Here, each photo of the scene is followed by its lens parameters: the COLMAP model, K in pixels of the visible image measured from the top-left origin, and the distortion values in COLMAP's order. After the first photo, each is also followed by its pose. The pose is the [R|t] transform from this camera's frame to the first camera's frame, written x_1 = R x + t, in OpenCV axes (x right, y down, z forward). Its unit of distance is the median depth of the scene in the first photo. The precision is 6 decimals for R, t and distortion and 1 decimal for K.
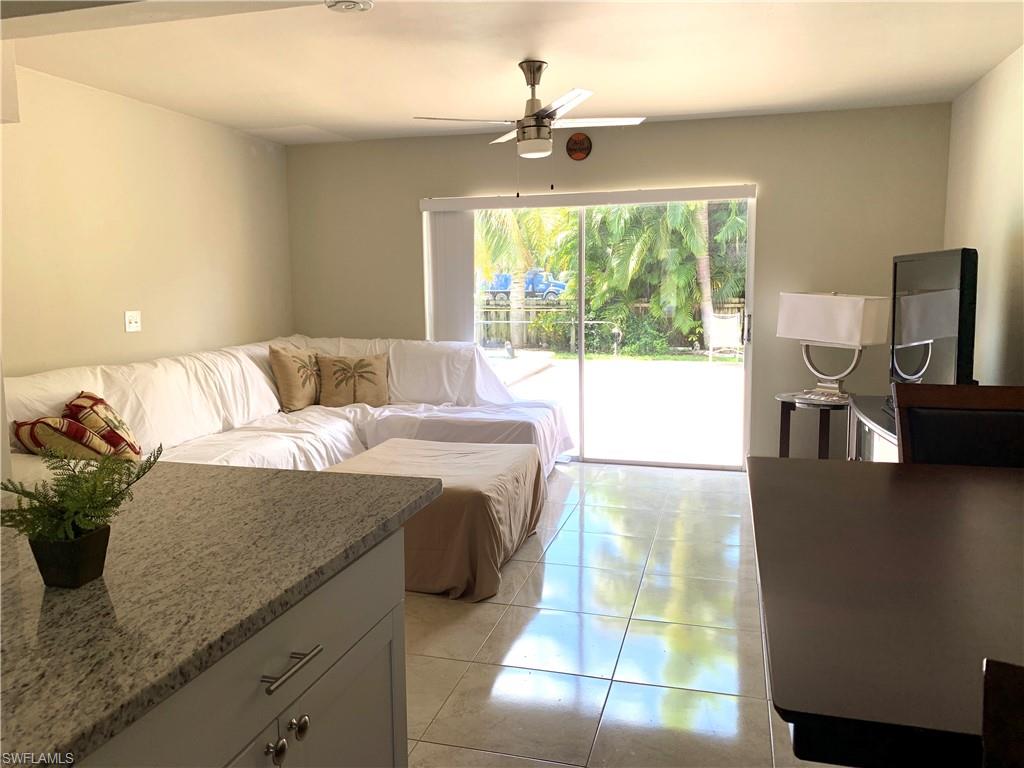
lens RADIAL K [[778.4, 0, 506.8], [0, 778.4, 380.1], [0, 0, 1]] dist [0.105546, -0.193123]
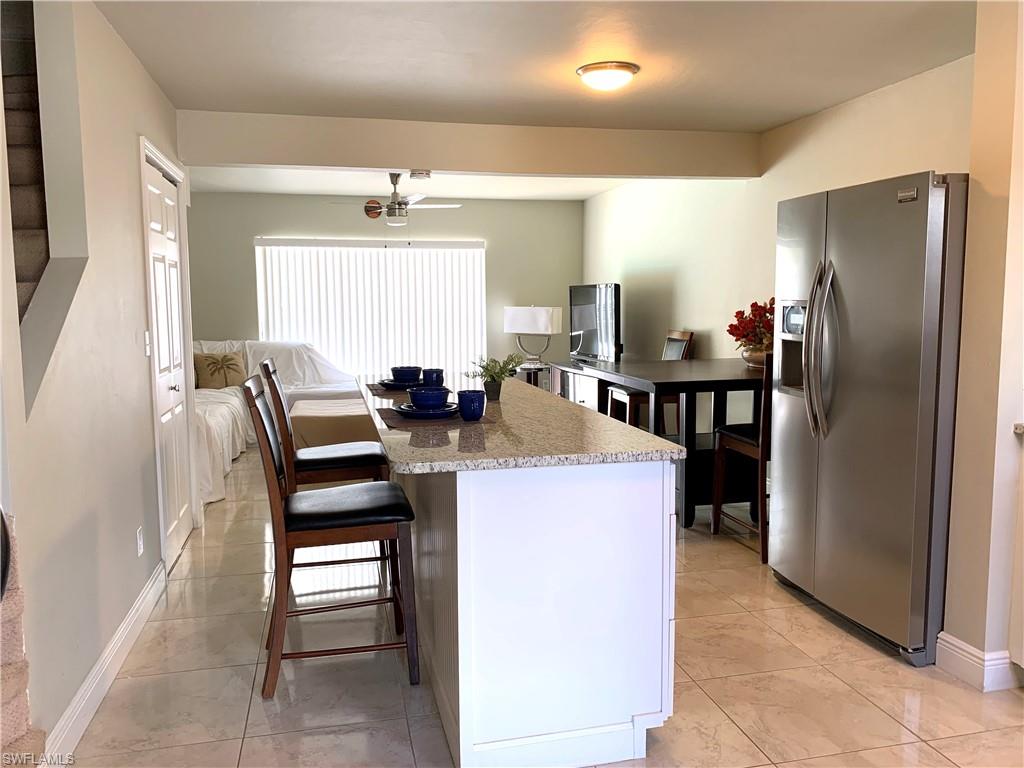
lens RADIAL K [[784.7, 0, 512.0], [0, 784.7, 384.0], [0, 0, 1]] dist [0.080852, -0.199515]
pose [[0.873847, -0.050001, 0.483624, -0.528297], [0.060087, 0.998179, -0.005371, 0.076590], [-0.482474, 0.033753, 0.875260, -0.549921]]
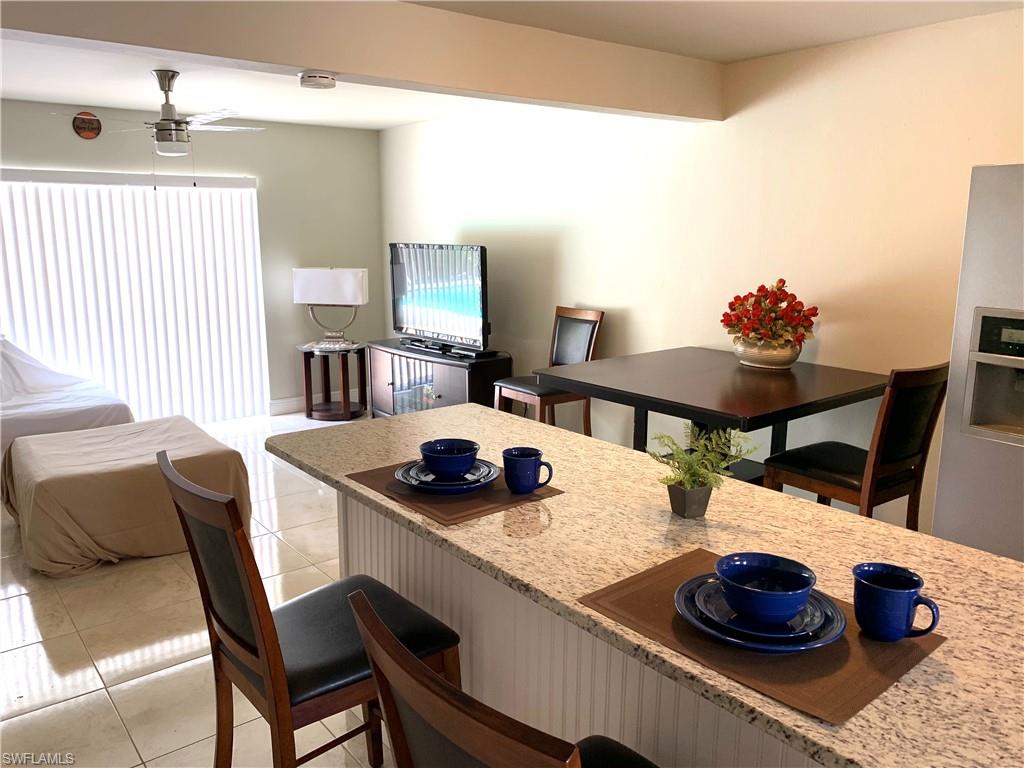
lens RADIAL K [[778.4, 0, 506.8], [0, 778.4, 380.1], [0, 0, 1]] dist [0.105546, -0.193123]
pose [[0.583201, -0.146139, 0.799075, -0.559262], [0.096633, 0.989181, 0.110380, -0.042260], [-0.806560, 0.012843, 0.591013, -0.035464]]
